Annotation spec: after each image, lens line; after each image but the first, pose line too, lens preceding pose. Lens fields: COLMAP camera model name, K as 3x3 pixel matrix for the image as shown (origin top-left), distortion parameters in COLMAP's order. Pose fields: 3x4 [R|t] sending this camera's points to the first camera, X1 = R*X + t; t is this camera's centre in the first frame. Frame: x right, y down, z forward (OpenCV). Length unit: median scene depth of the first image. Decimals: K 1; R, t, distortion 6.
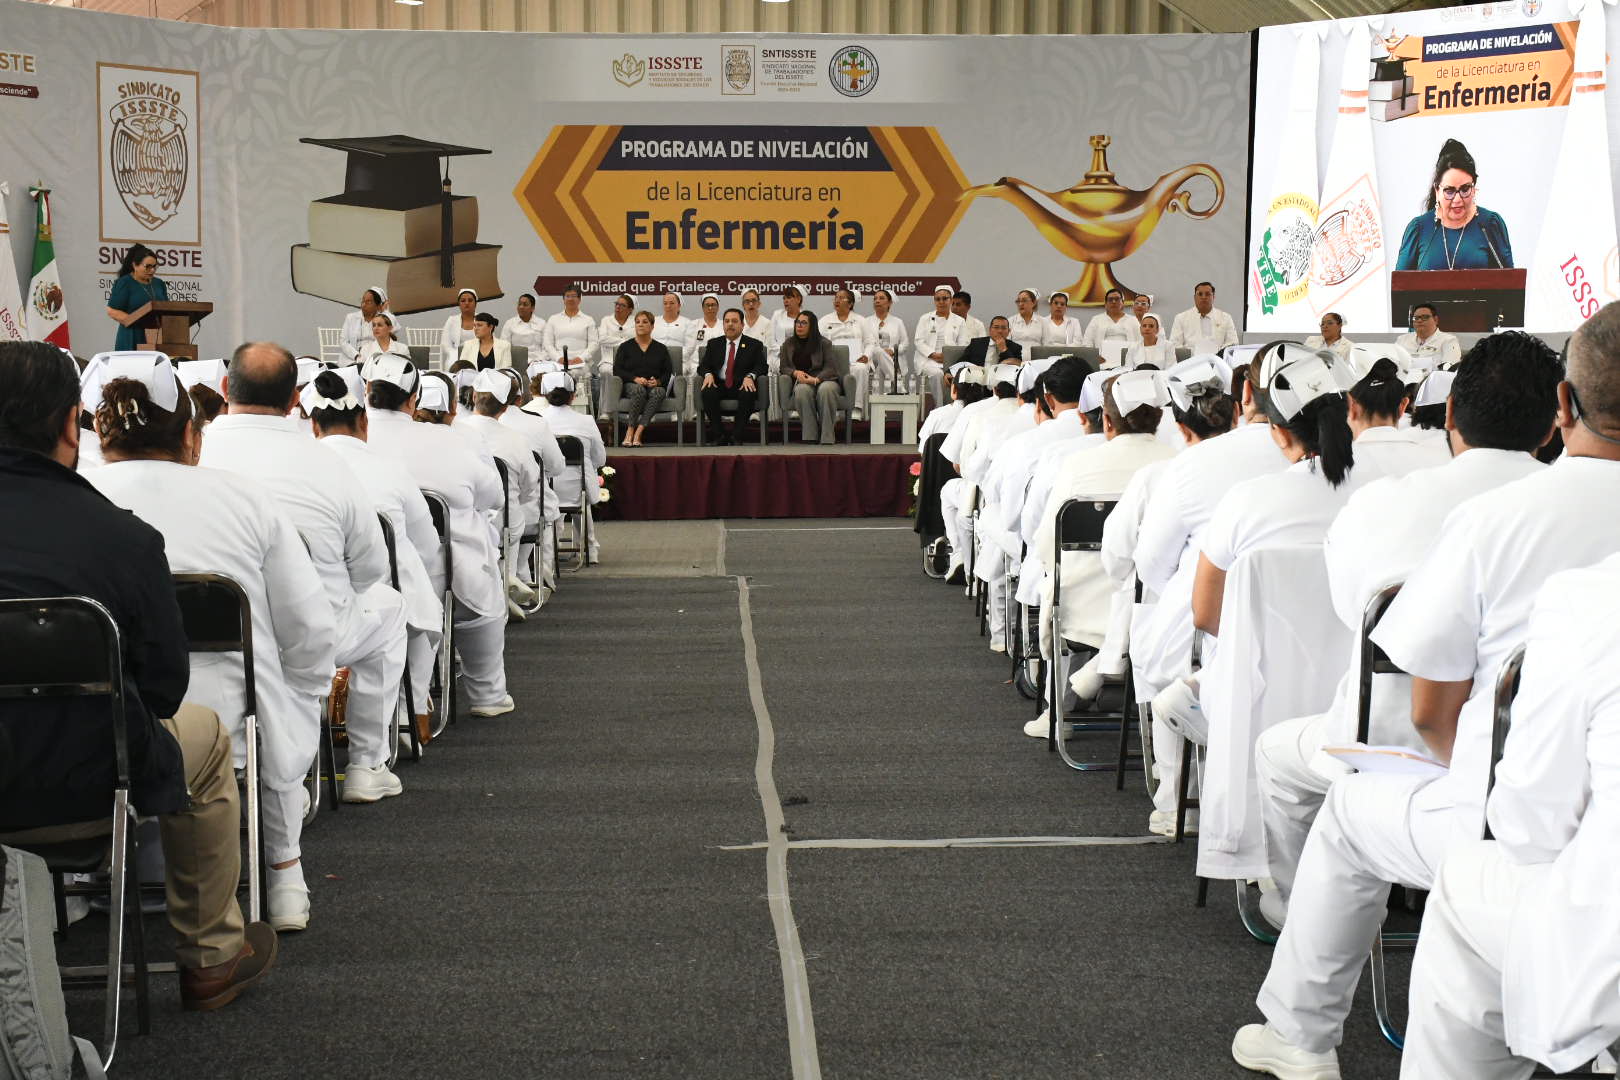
lens RADIAL K [[3021.6, 0, 797.8], [0, 3021.6, 549.3], [0, 0, 1]] dist [0.312329, 1.087695]
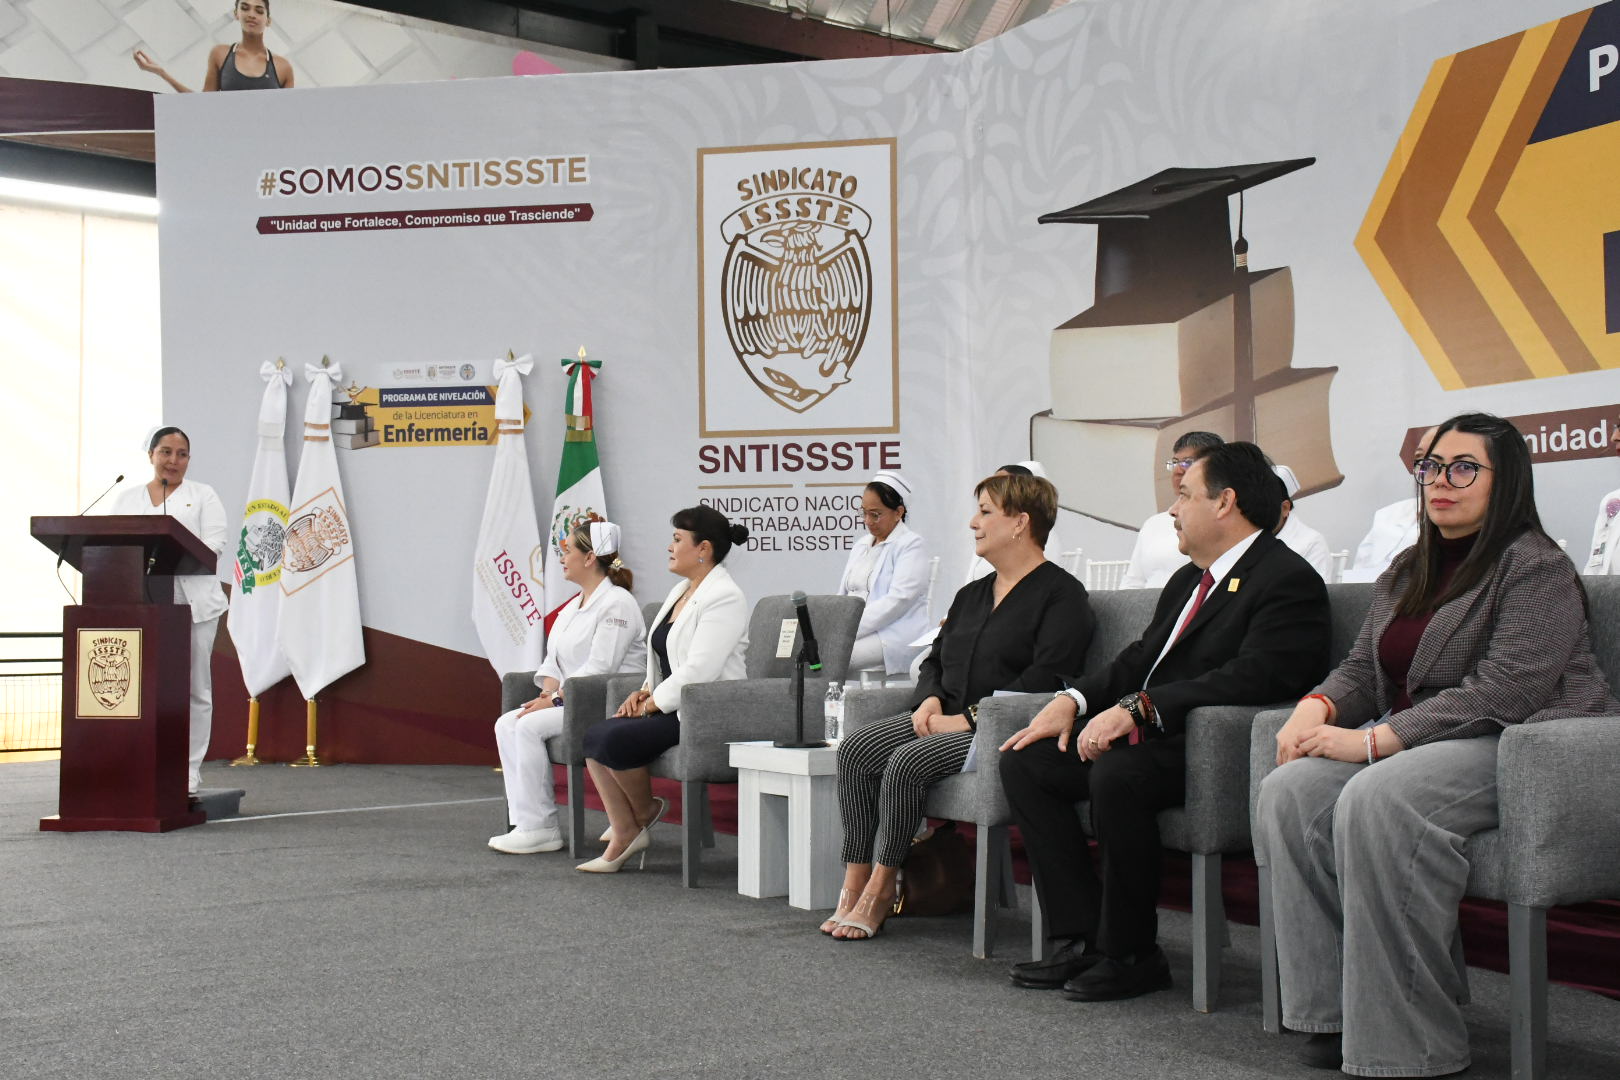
lens RADIAL K [[1793.8, 0, 809.2], [0, 1793.8, 538.7], [0, 0, 1]] dist [0.006167, 0.259768]
pose [[0.526537, -0.037799, -0.849311, 0.081549], [-0.051449, 0.995763, -0.076213, -0.052687], [0.848594, 0.083826, 0.522362, 0.815768]]
